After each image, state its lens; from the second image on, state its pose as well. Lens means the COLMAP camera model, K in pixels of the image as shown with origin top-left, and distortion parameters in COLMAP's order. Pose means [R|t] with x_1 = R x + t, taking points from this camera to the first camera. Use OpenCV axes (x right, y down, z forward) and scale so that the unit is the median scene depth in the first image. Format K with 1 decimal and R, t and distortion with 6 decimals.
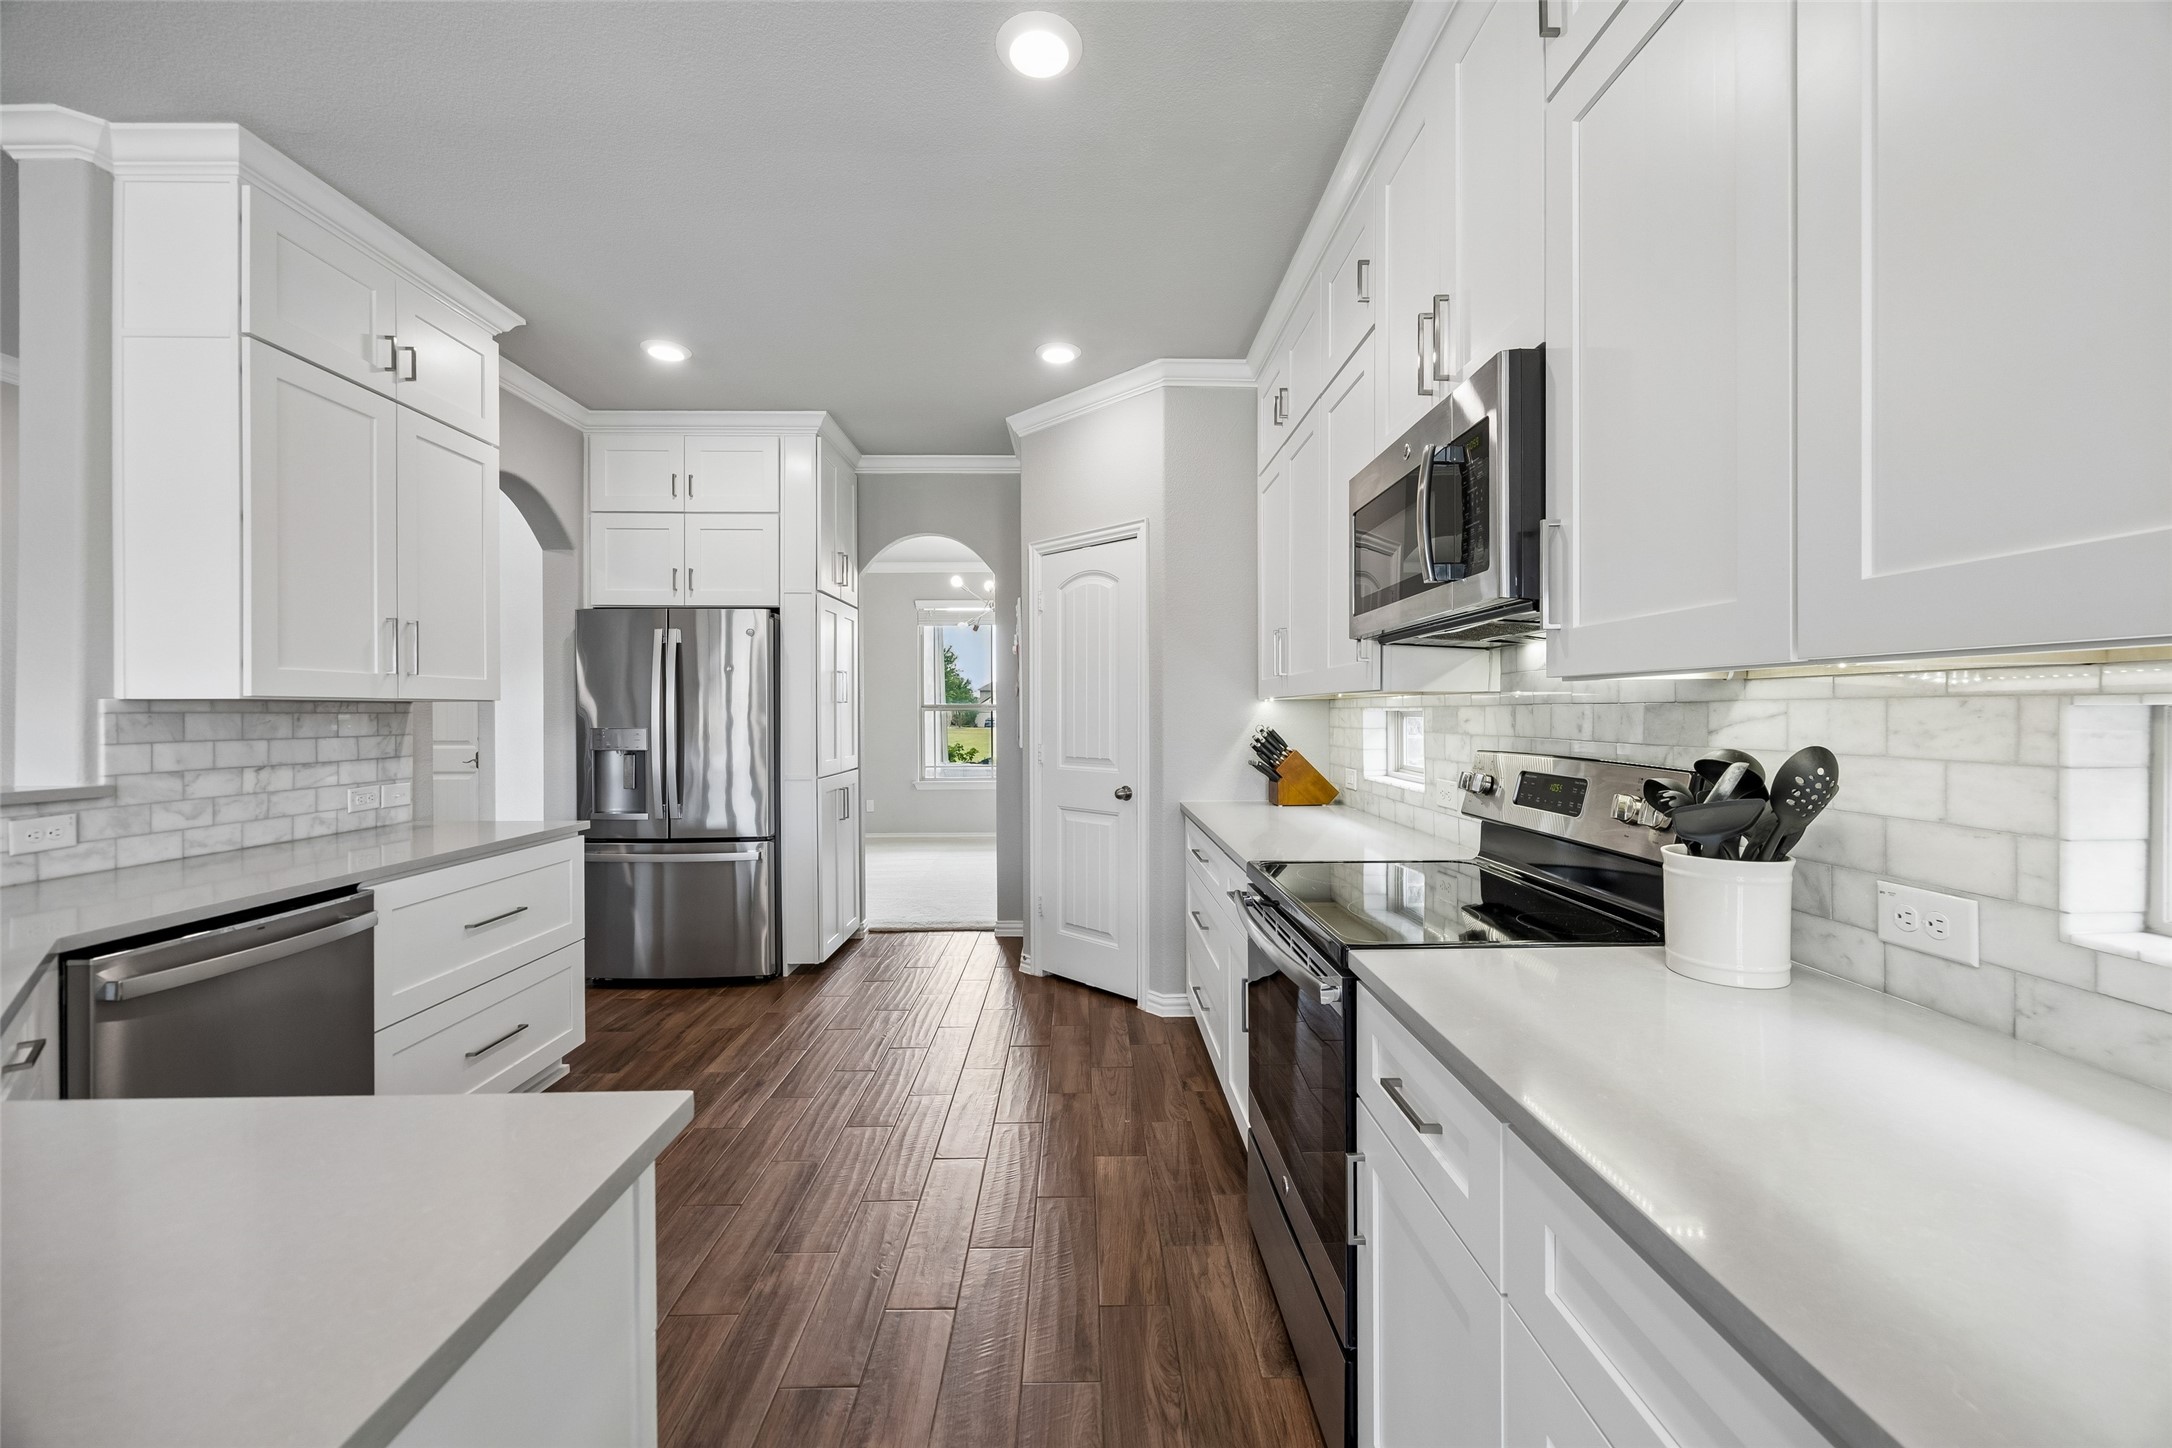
lens RADIAL K [[840.8, 0, 1089.6], [0, 840.8, 716.0], [0, 0, 1]] dist [0.000143, -0.000297]
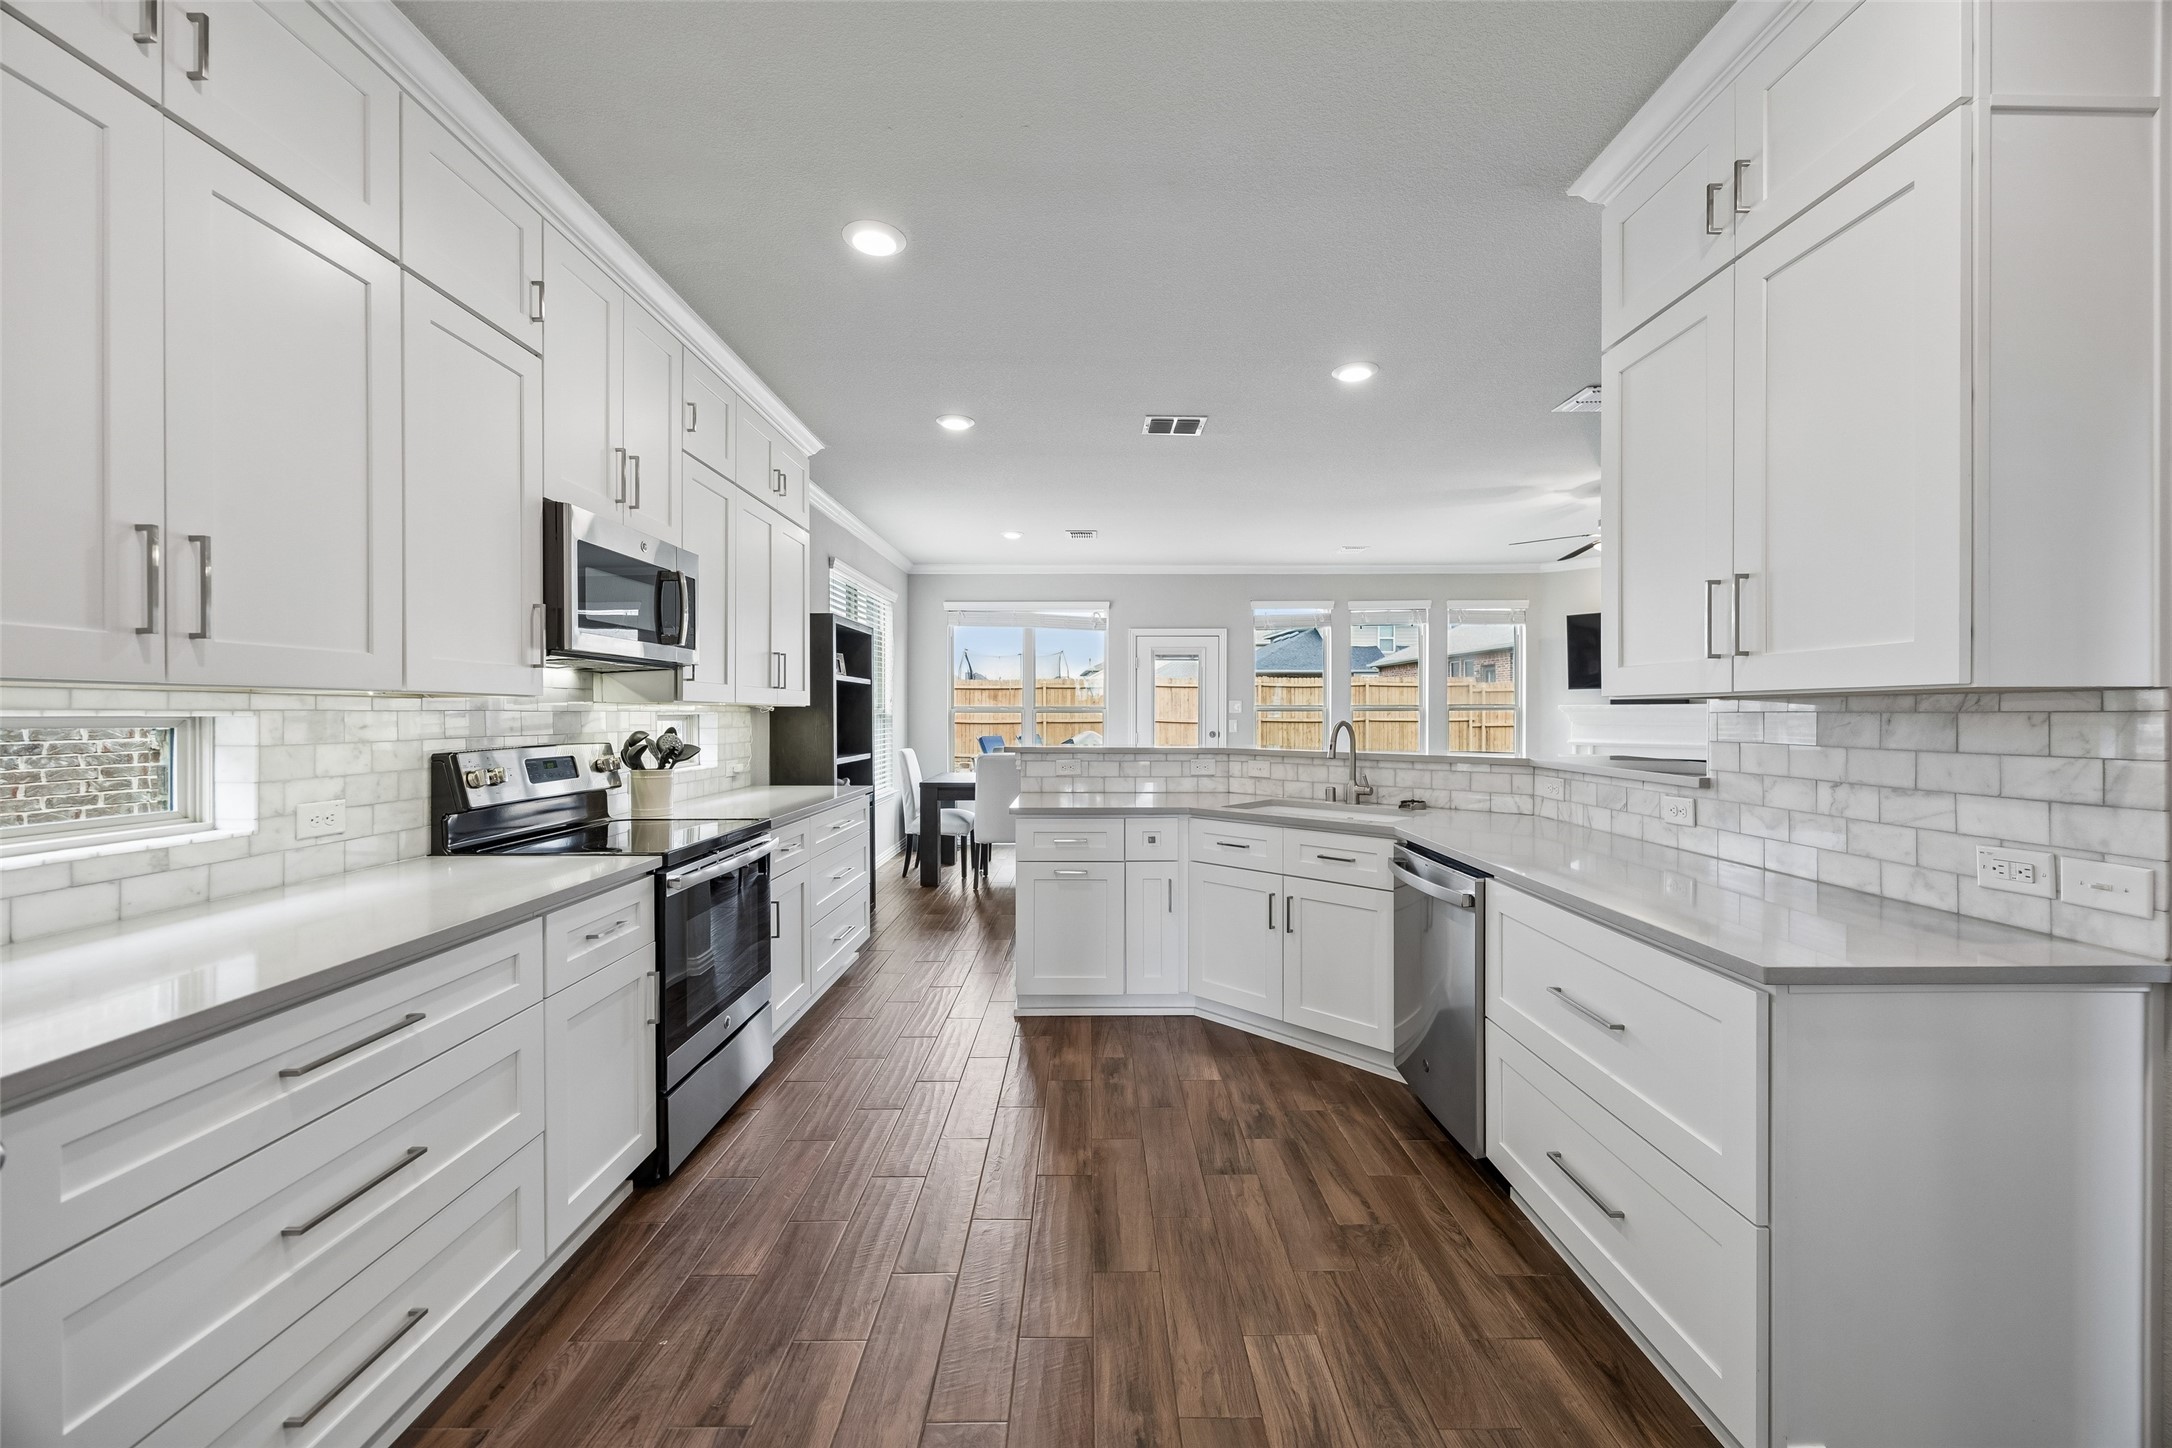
lens RADIAL K [[840.8, 0, 1088.0], [0, 840.8, 716.4], [0, 0, 1]] dist [0.000143, -0.000297]
pose [[-0.999867, 0.004493, 0.015691, -0.312106], [0.004607, 0.999963, 0.007229, -0.008054], [-0.015658, 0.007301, -0.999851, 1.728247]]
